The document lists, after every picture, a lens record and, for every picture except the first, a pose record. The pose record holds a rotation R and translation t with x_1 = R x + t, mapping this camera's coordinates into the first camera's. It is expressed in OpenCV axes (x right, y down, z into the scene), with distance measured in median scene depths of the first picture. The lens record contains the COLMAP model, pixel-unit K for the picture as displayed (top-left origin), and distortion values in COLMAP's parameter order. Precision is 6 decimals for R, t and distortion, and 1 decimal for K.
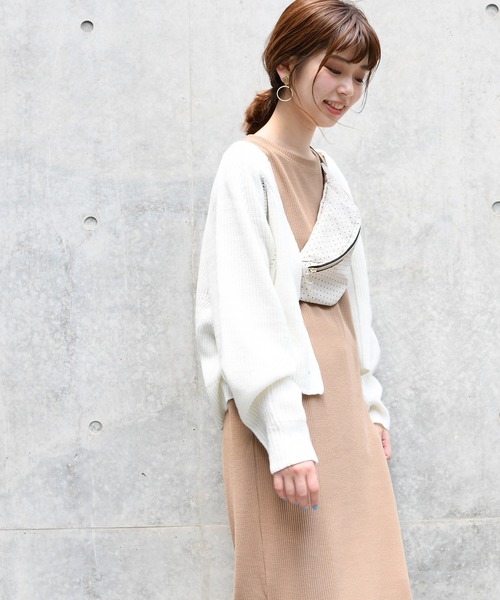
lens RADIAL K [[680.9, 0, 251.9], [0, 680.9, 306.2], [0, 0, 1]] dist [-0.010847, 0.000000]
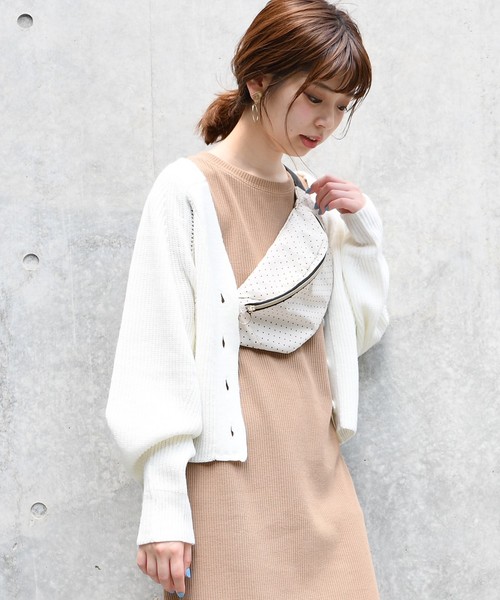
lens RADIAL K [[680.9, 0, 253.1], [0, 680.9, 300.6], [0, 0, 1]] dist [-0.010847, 0.000000]
pose [[0.999981, -0.004058, 0.004657, 0.026769], [0.004023, 0.999964, 0.007493, -0.080769], [-0.004687, -0.007474, 0.999961, 0.179362]]
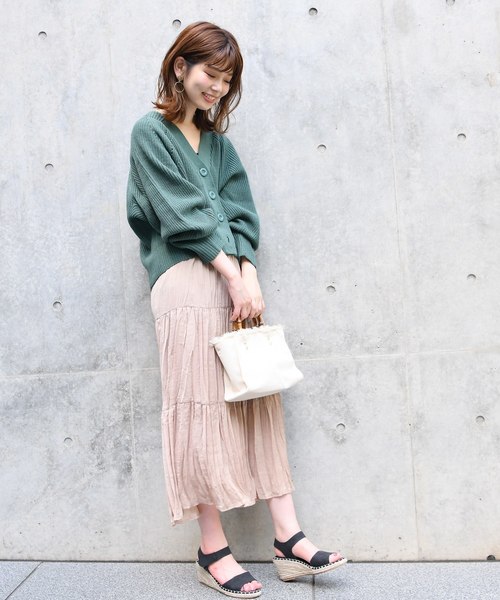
lens RADIAL K [[634.3, 0, 236.5], [0, 634.3, 301.8], [0, 0, 1]] dist [-0.007983, 0.000000]
pose [[0.998224, -0.033339, -0.049376, 0.834357], [0.034020, 0.999336, 0.013013, 0.146480], [0.048910, -0.014670, 0.998695, -0.382042]]
